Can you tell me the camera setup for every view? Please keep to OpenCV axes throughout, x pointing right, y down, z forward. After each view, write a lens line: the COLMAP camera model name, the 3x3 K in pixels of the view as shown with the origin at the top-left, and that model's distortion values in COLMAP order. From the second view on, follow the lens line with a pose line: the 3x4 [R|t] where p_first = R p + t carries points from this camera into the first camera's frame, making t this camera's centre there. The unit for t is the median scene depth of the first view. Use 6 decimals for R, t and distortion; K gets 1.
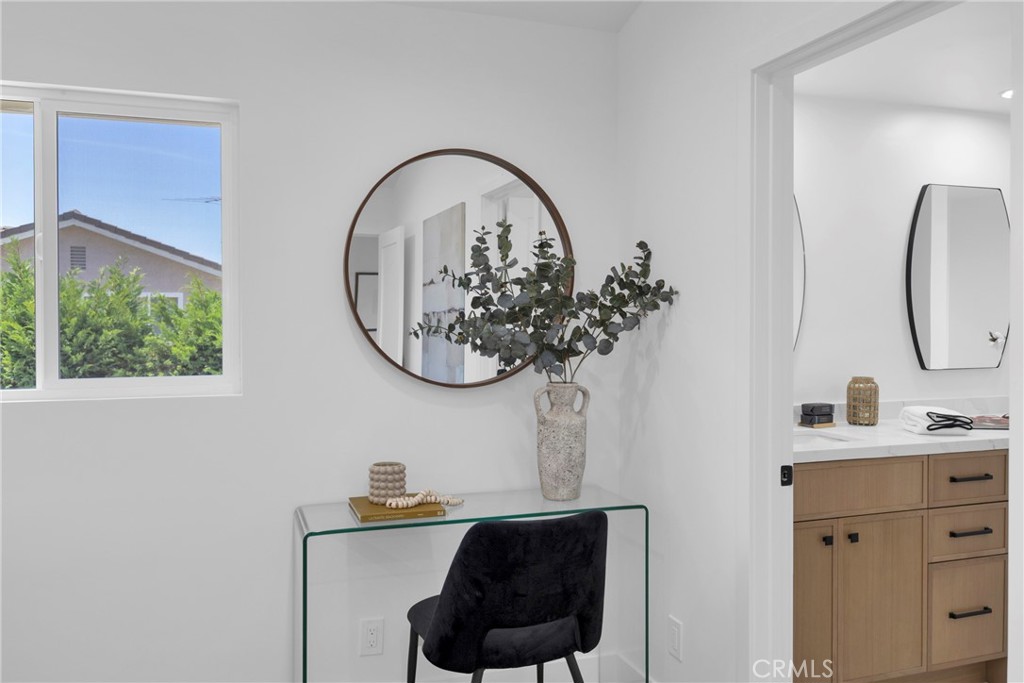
lens RADIAL K [[801.8, 0, 507.0], [0, 801.8, 335.4], [0, 0, 1]] dist [0.010592, 0.005162]
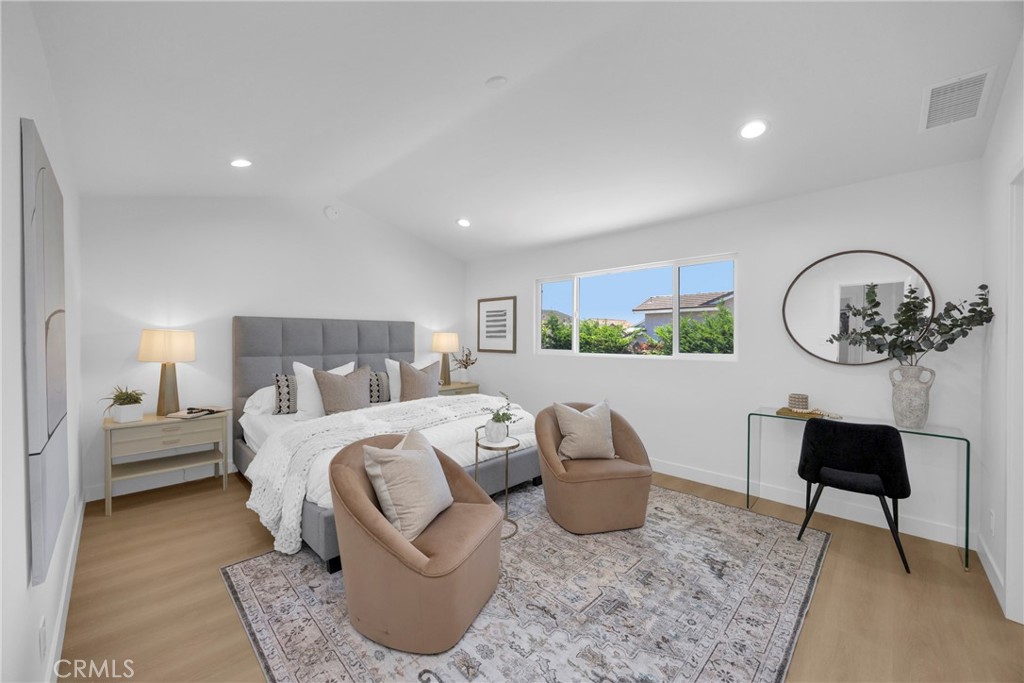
lens RADIAL K [[386.0, 0, 513.7], [0, 386.0, 340.7], [0, 0, 1]] dist [-0.008165, 0.001505]
pose [[0.456591, 0.006941, -0.889650, 0.447271], [-0.007133, 0.999966, 0.004141, 0.003705], [0.889648, 0.004455, 0.456625, -0.242862]]
